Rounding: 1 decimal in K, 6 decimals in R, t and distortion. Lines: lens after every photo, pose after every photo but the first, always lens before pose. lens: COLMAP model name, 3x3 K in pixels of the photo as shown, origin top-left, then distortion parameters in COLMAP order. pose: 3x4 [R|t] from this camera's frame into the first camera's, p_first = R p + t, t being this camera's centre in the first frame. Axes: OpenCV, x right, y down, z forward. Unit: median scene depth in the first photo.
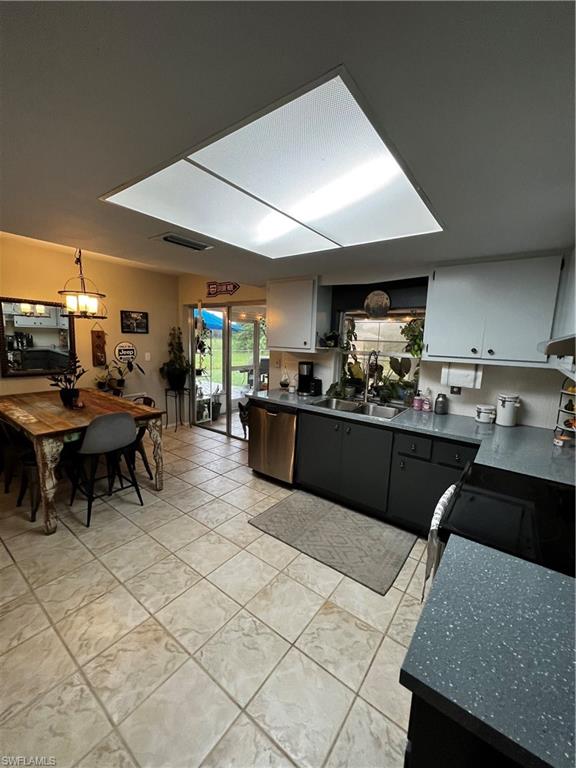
lens RADIAL K [[307.7, 0, 288.0], [0, 307.7, 384.0], [0, 0, 1]] dist [0.000825, -0.000596]
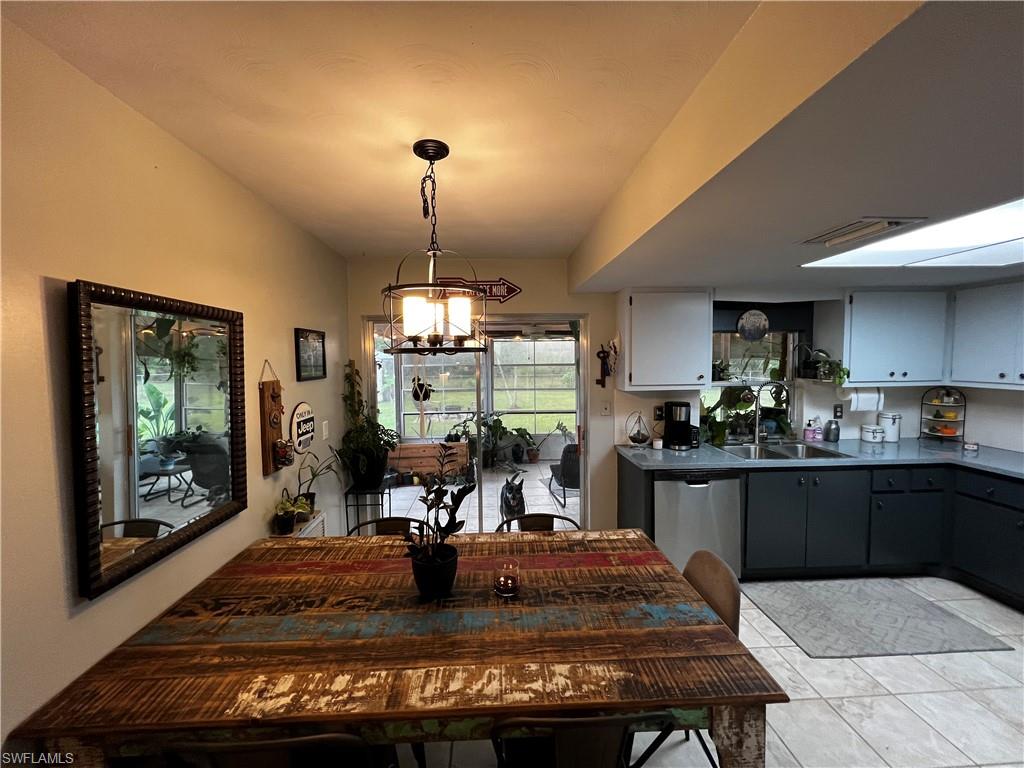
lens RADIAL K [[410.2, 0, 512.0], [0, 410.2, 384.0], [0, 0, 1]] dist [0.000825, -0.000596]
pose [[0.766258, -0.080185, 0.637510, -1.284400], [0.133170, 0.990458, -0.035485, -0.201509], [-0.628582, 0.112088, 0.769624, 0.765953]]
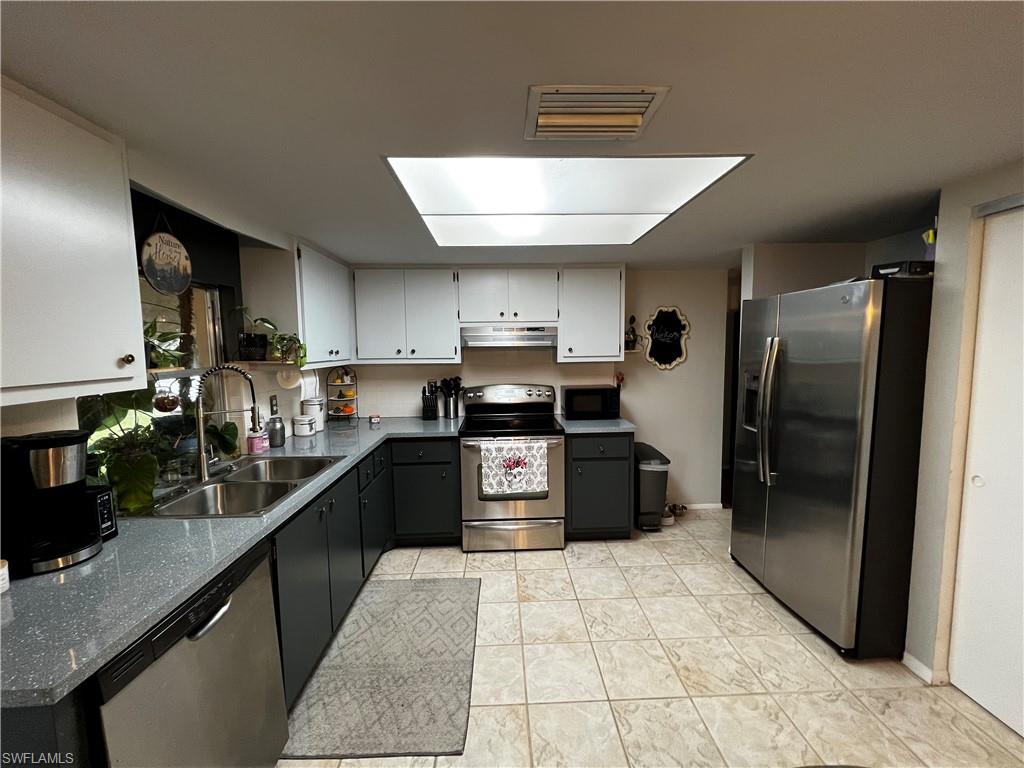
lens RADIAL K [[410.2, 0, 512.0], [0, 410.2, 384.0], [0, 0, 1]] dist [0.000825, -0.000596]
pose [[-0.626280, -0.096061, 0.773657, -0.671717], [0.108999, 0.971843, 0.208903, -0.216914], [-0.771941, 0.215160, -0.598175, 1.362034]]
